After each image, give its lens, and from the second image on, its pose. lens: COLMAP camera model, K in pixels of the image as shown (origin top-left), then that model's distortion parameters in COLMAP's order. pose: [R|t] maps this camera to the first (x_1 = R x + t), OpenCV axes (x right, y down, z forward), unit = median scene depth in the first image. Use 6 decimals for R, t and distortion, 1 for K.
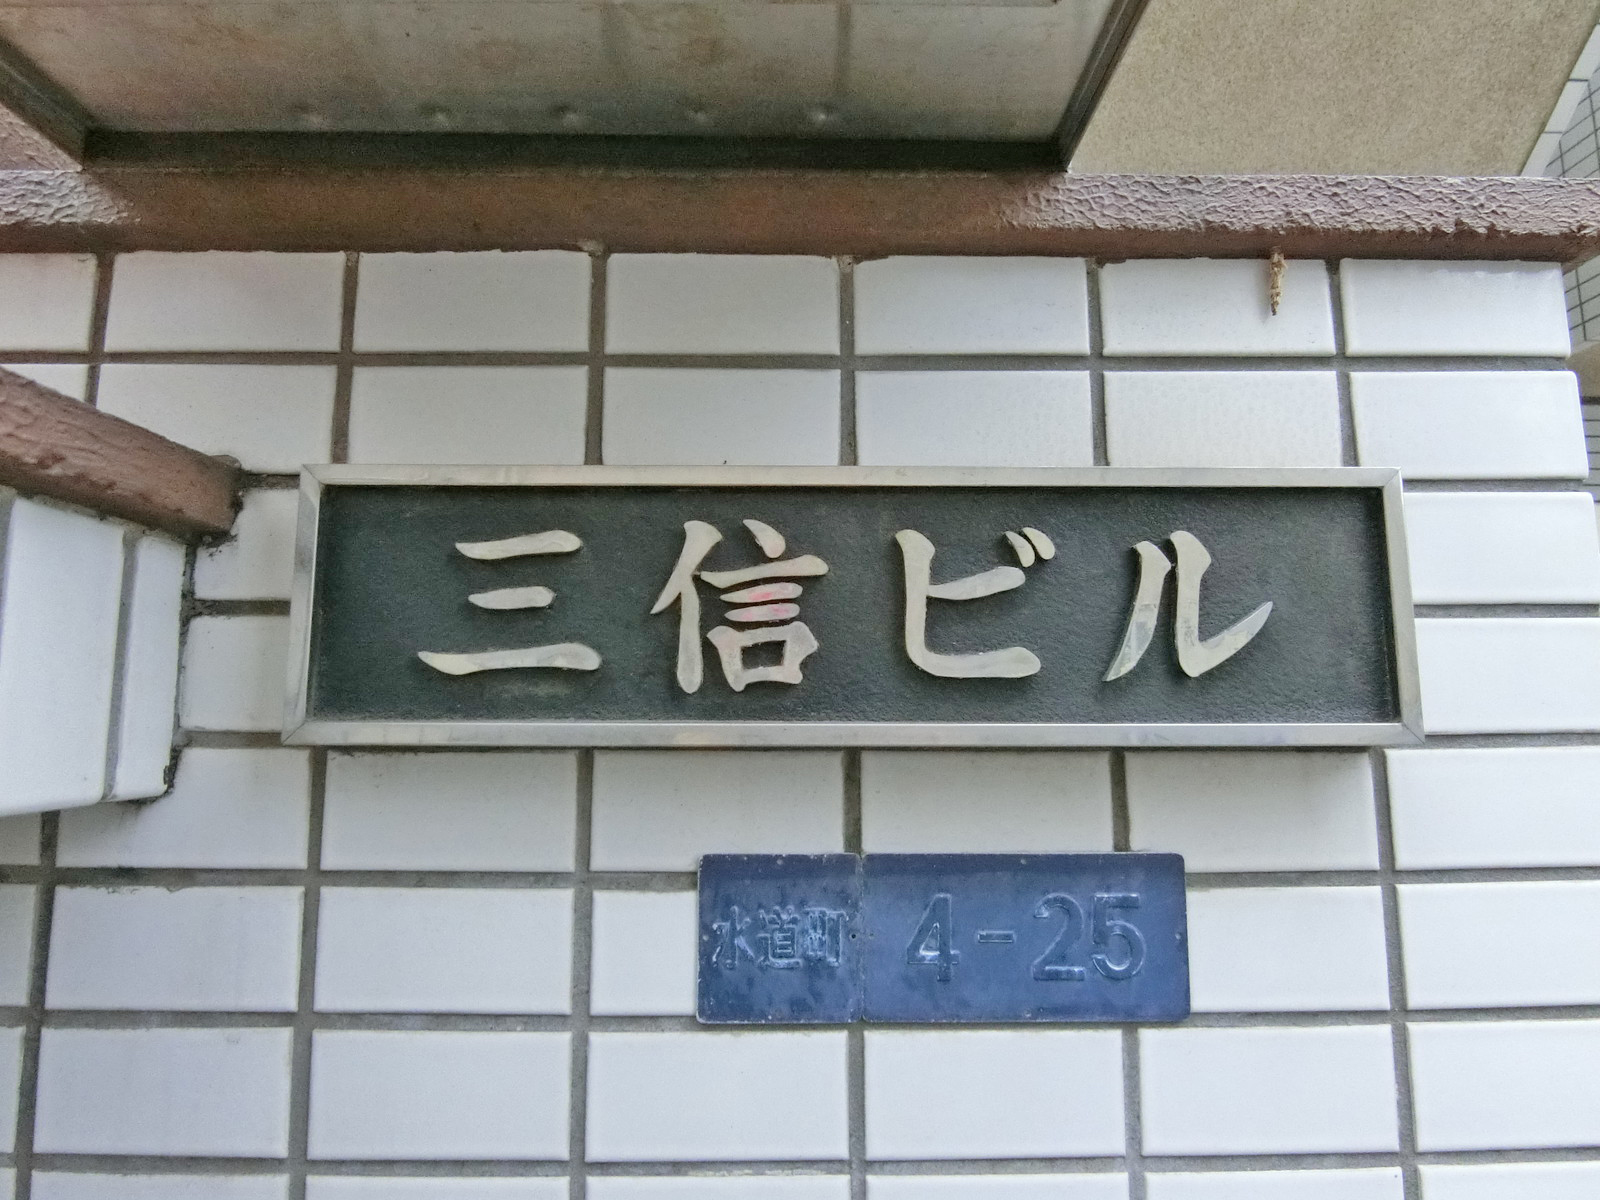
lens RADIAL K [[879.0, 0, 799.4], [0, 879.0, 600.4], [0, 0, 1]] dist [-0.025190, -0.002277]
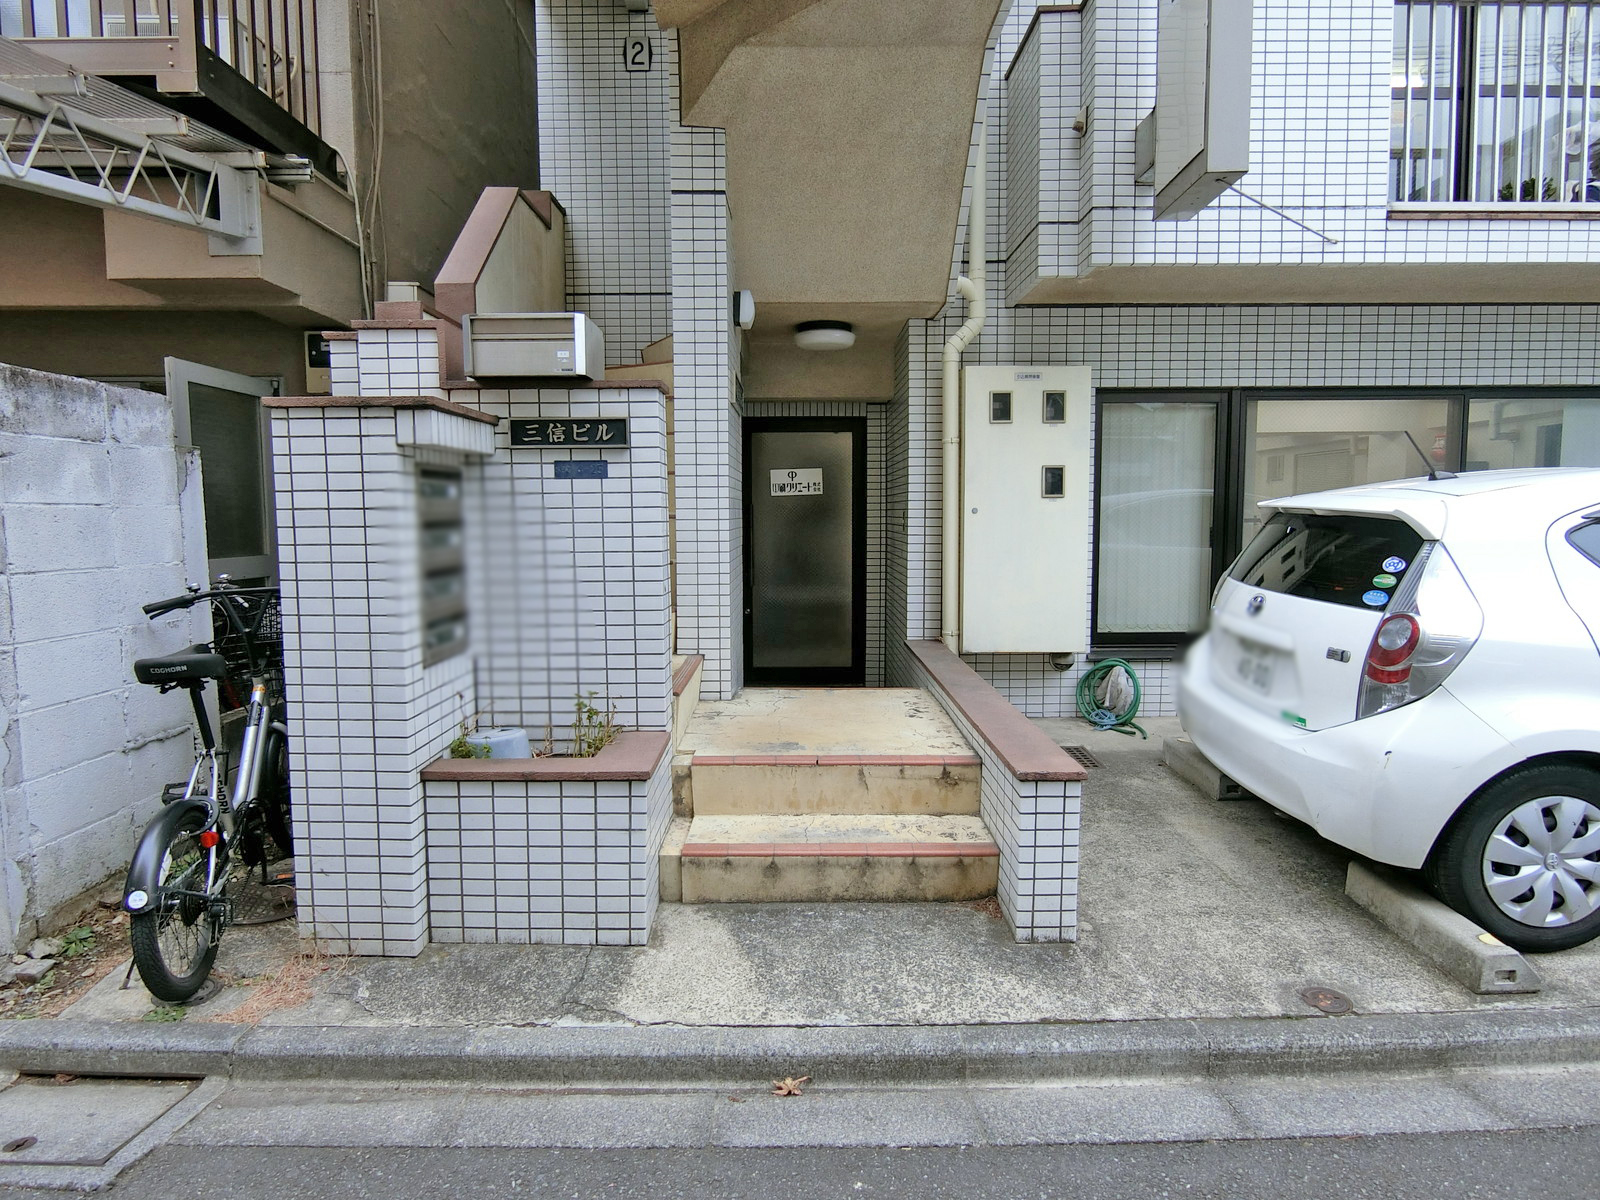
lens RADIAL K [[879.0, 0, 801.7], [0, 879.0, 597.9], [0, 0, 1]] dist [-0.025190, -0.002277]
pose [[0.999941, -0.005088, 0.009648, 2.374663], [0.002720, 0.972912, 0.231161, -0.421508], [-0.010563, -0.231121, 0.972868, -8.253497]]
